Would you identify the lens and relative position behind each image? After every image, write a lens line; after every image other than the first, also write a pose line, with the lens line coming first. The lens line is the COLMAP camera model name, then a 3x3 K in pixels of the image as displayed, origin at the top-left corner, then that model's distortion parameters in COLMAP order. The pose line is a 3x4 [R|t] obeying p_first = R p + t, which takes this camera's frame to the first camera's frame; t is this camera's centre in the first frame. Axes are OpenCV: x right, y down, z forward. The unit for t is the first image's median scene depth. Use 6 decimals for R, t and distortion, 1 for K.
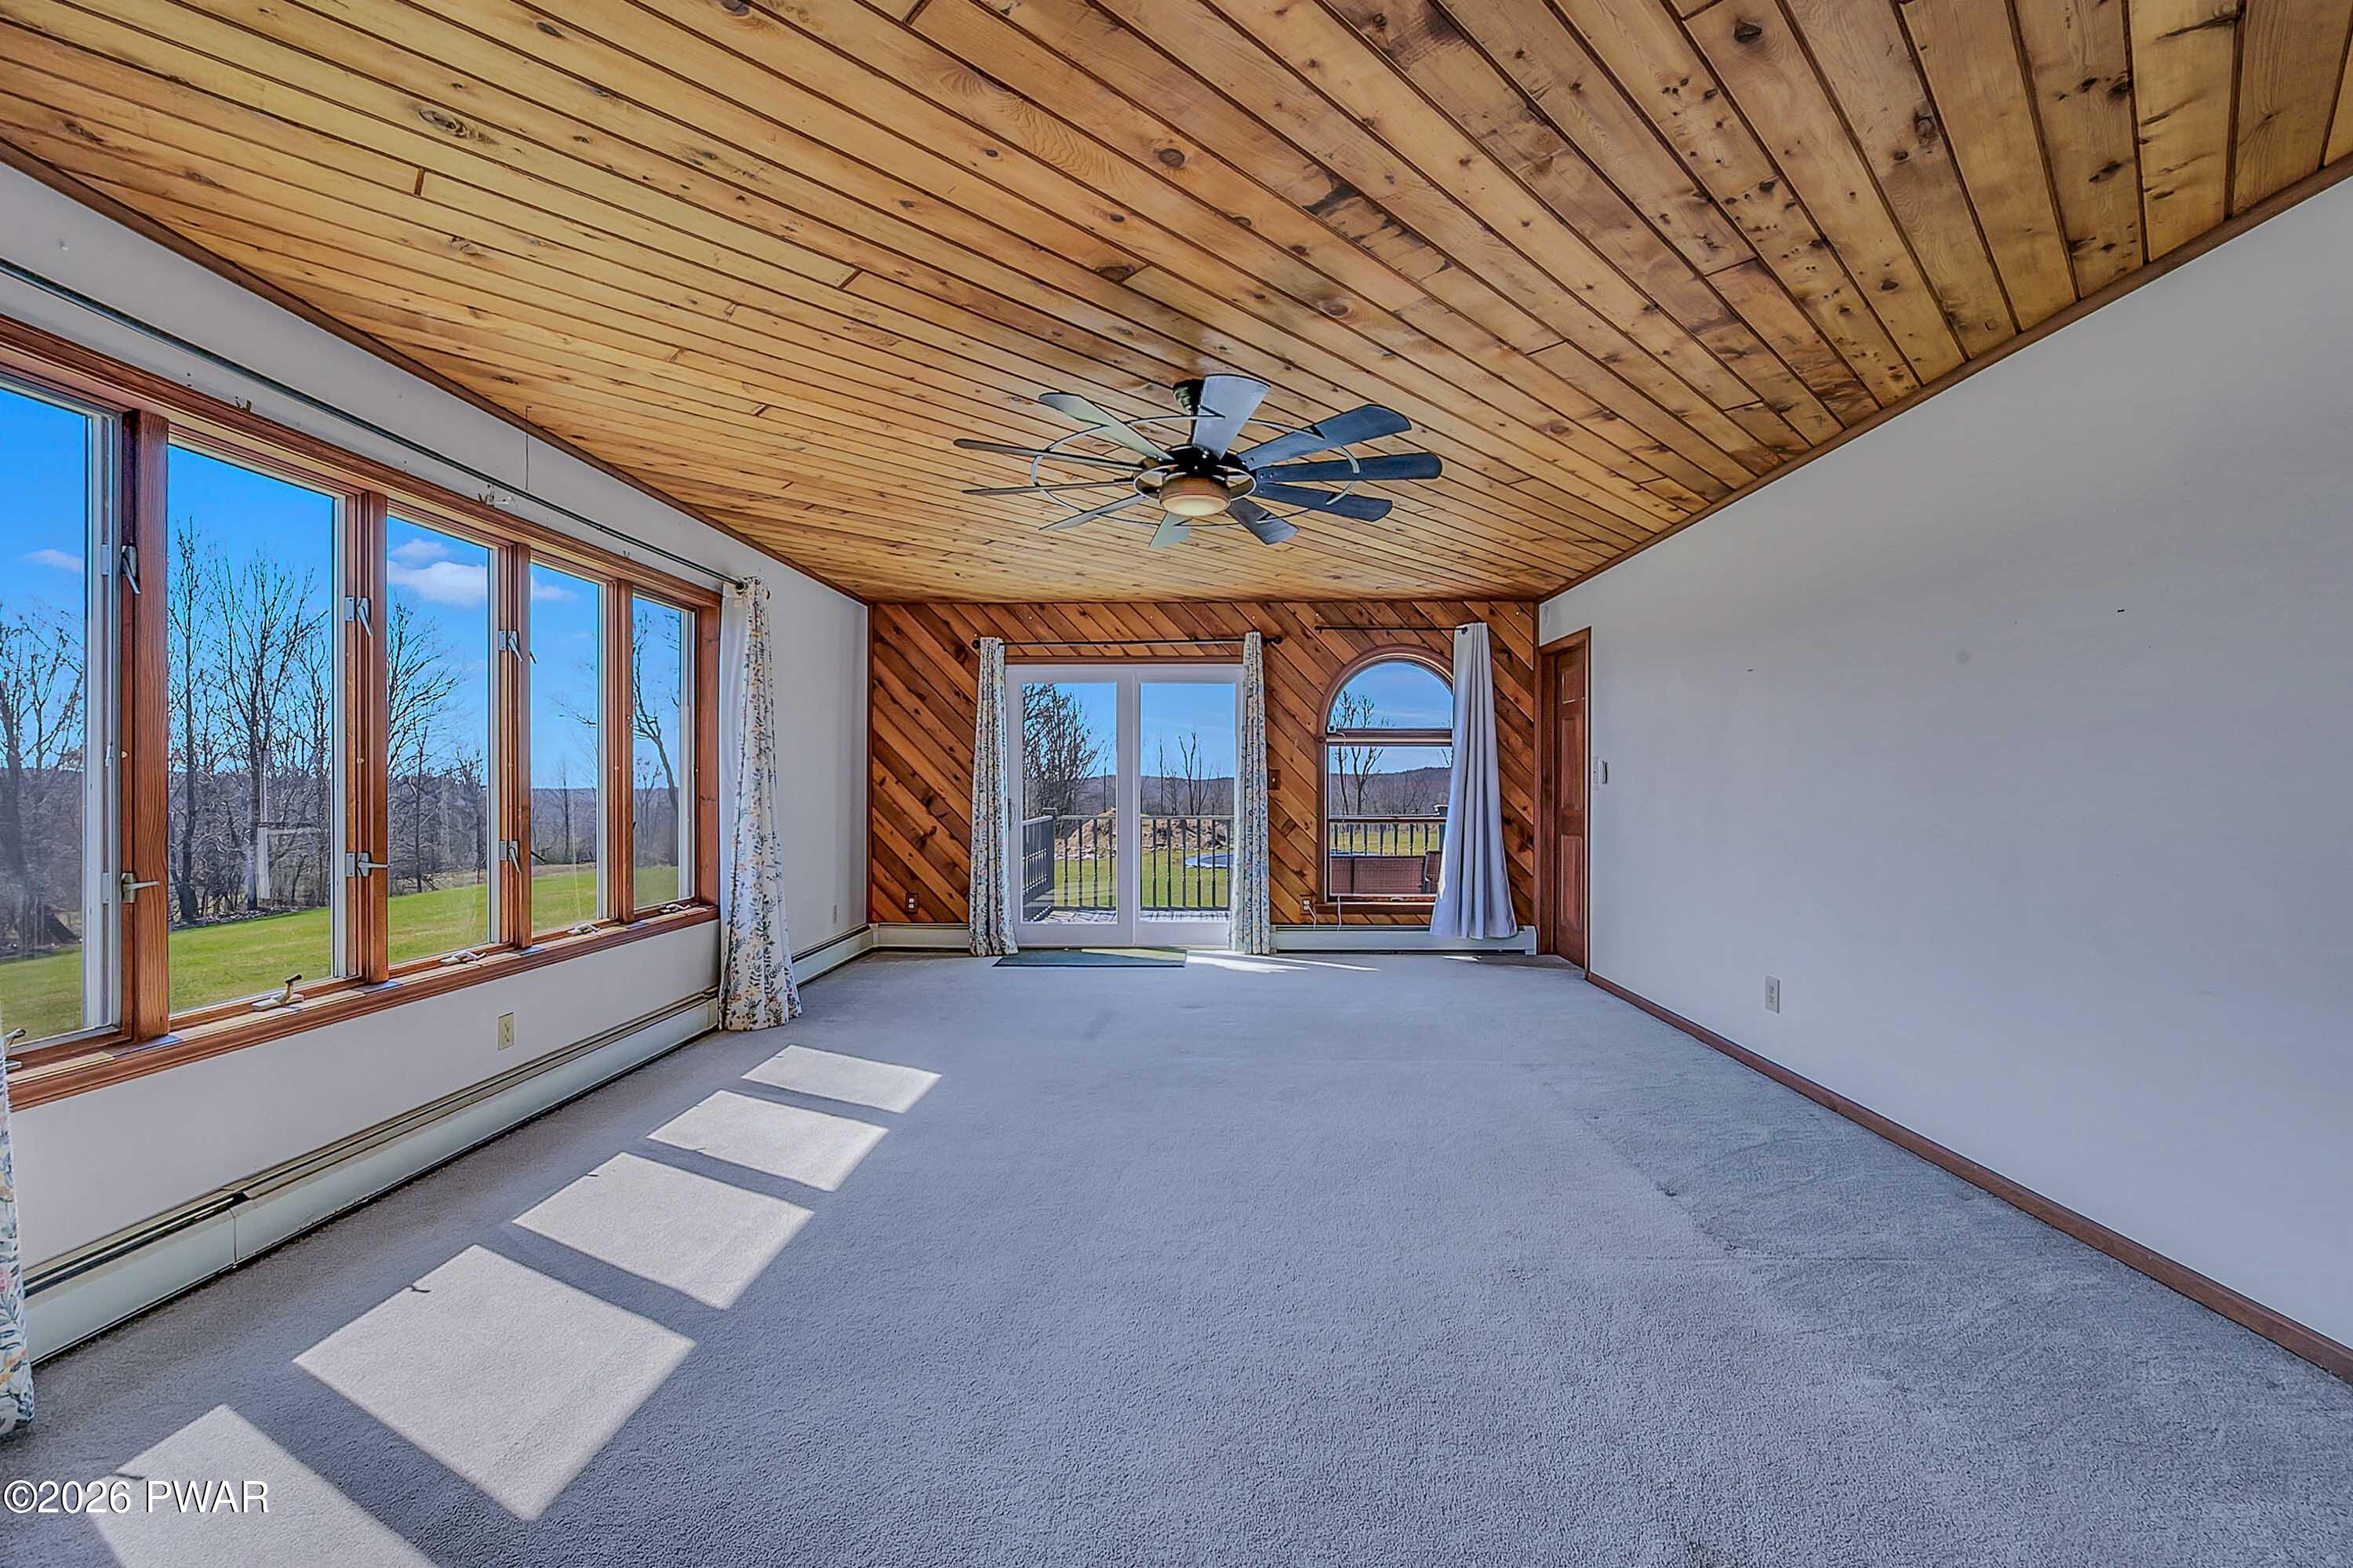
lens RADIAL K [[979.8, 0, 1168.9], [0, 979.8, 774.4], [0, 0, 1]] dist [-0.000914, -0.000147]
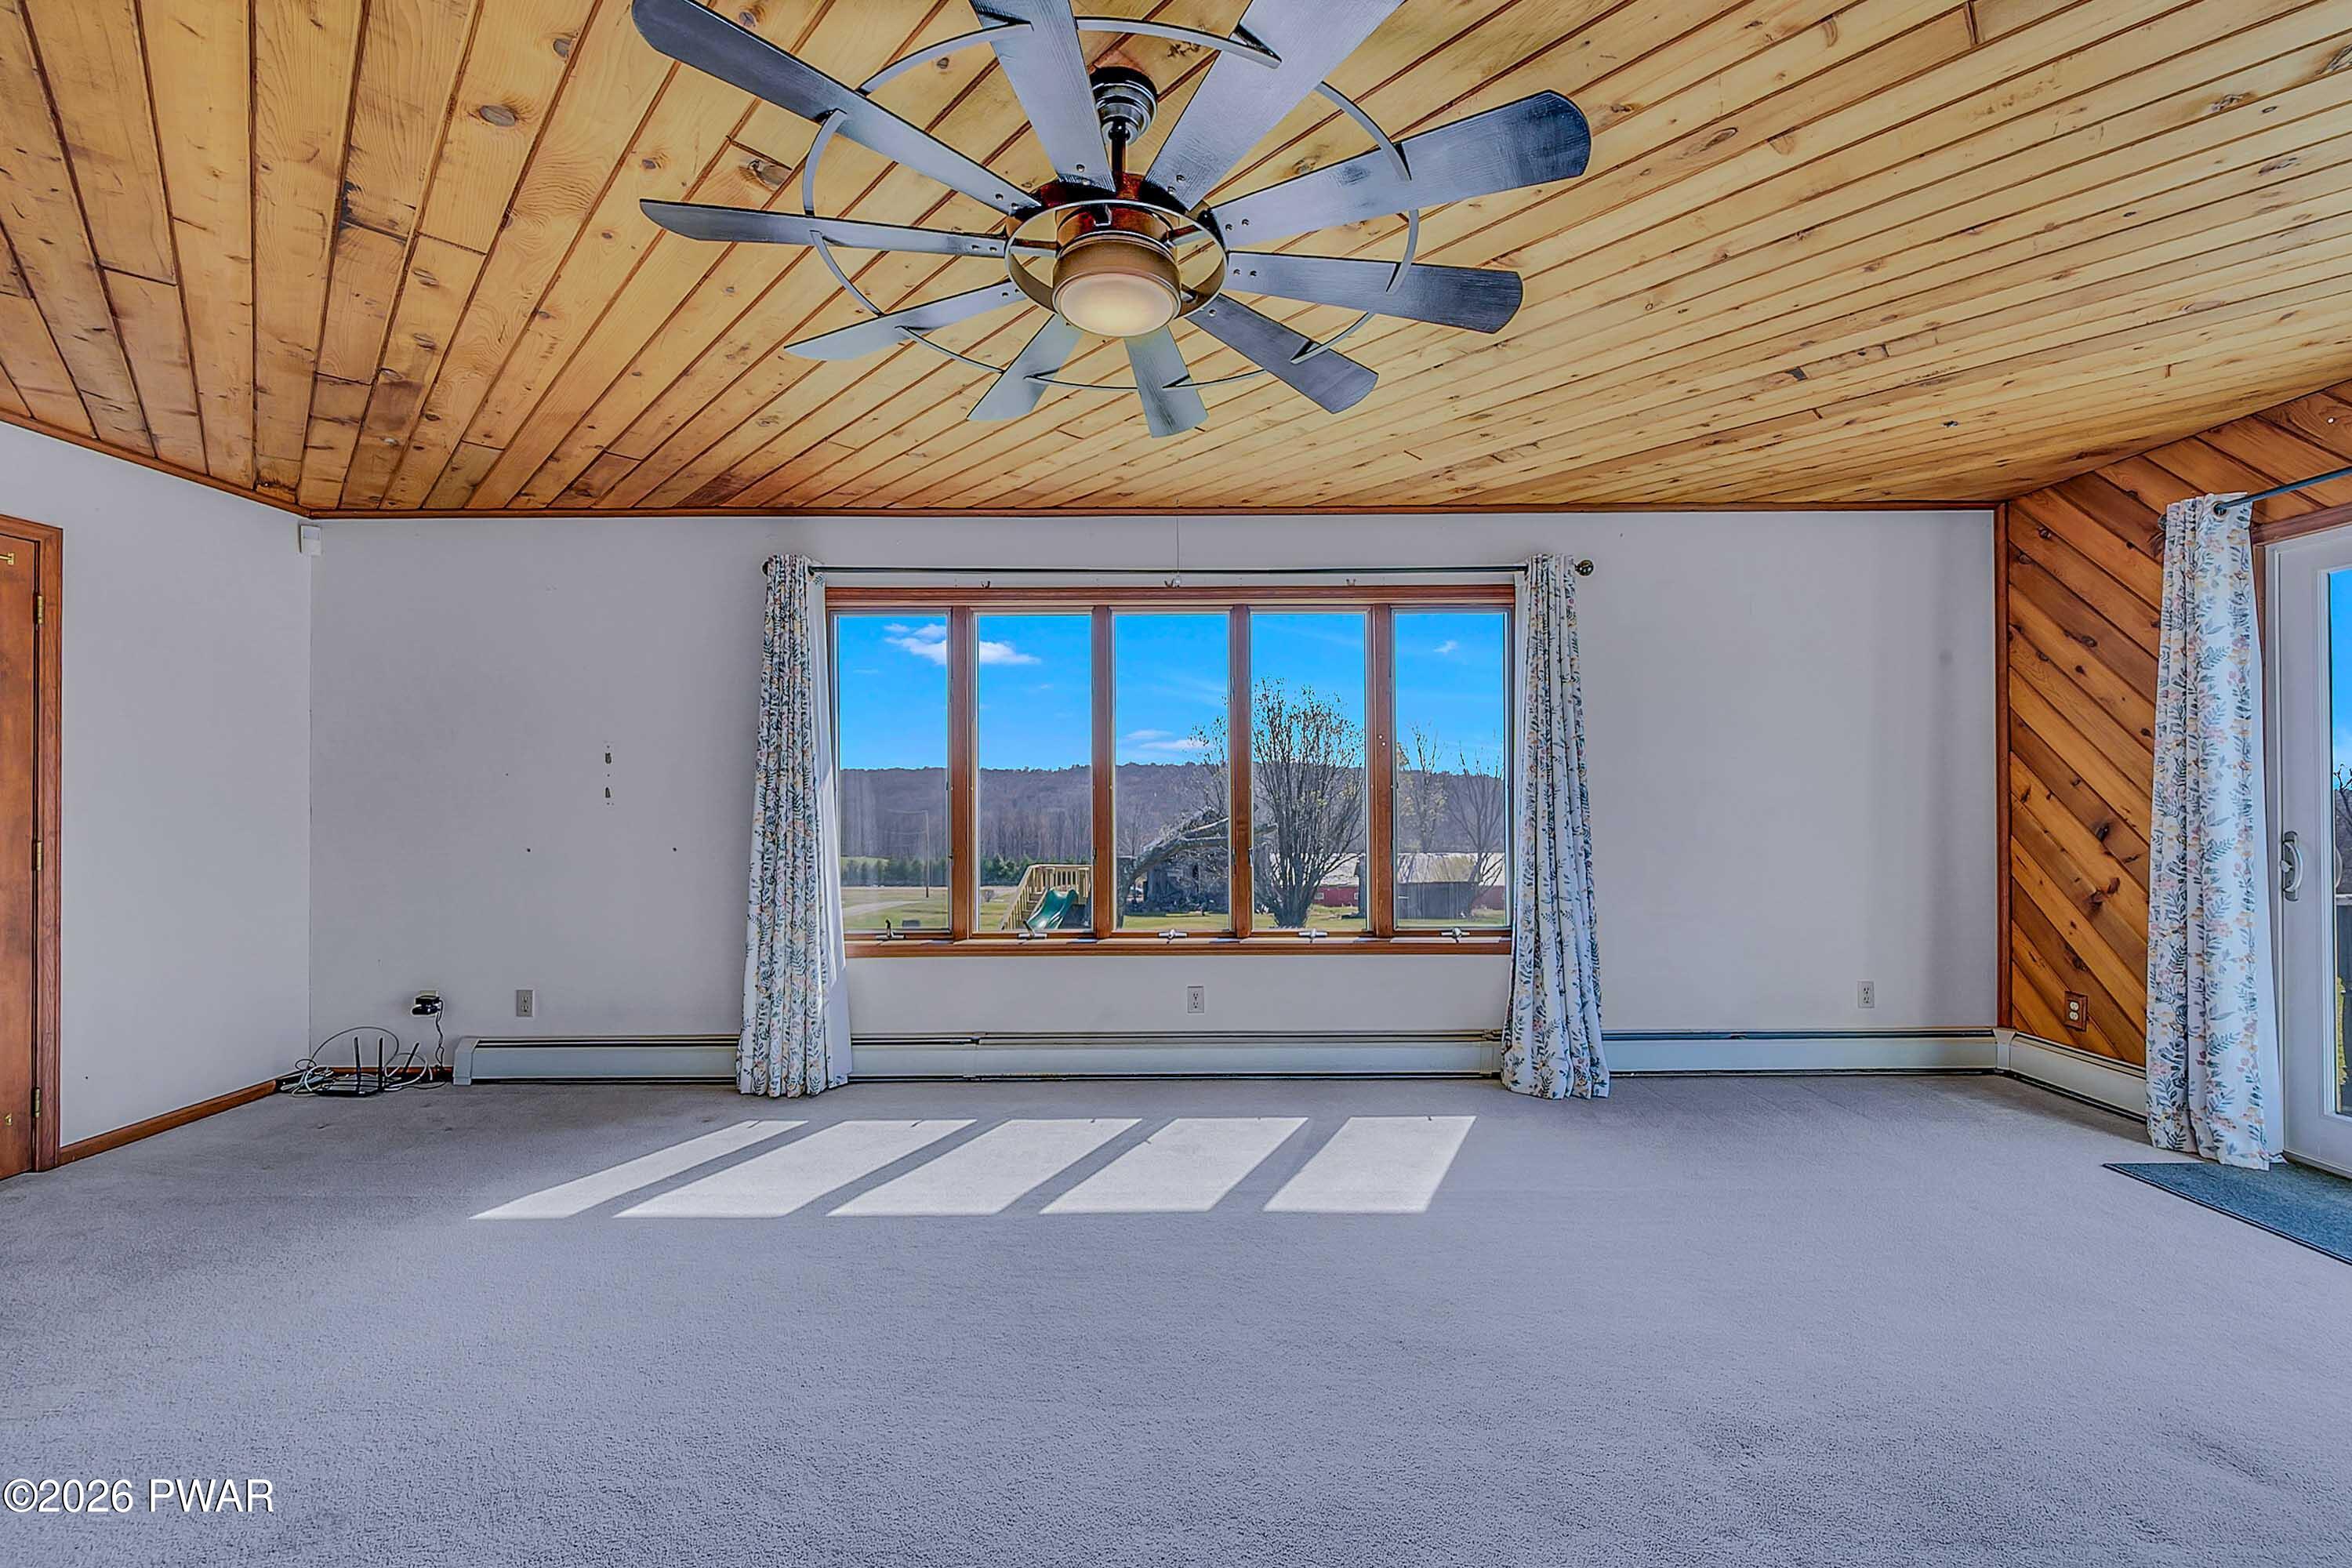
lens RADIAL K [[931.1, 0, 1170.4], [0, 931.1, 784.9], [0, 0, 1]] dist [-0.000893, -0.000182]
pose [[0.022729, -0.014448, -0.999637, 0.259990], [0.012364, 0.999823, -0.014170, 0.002727], [0.999665, -0.012038, 0.022904, 0.469473]]
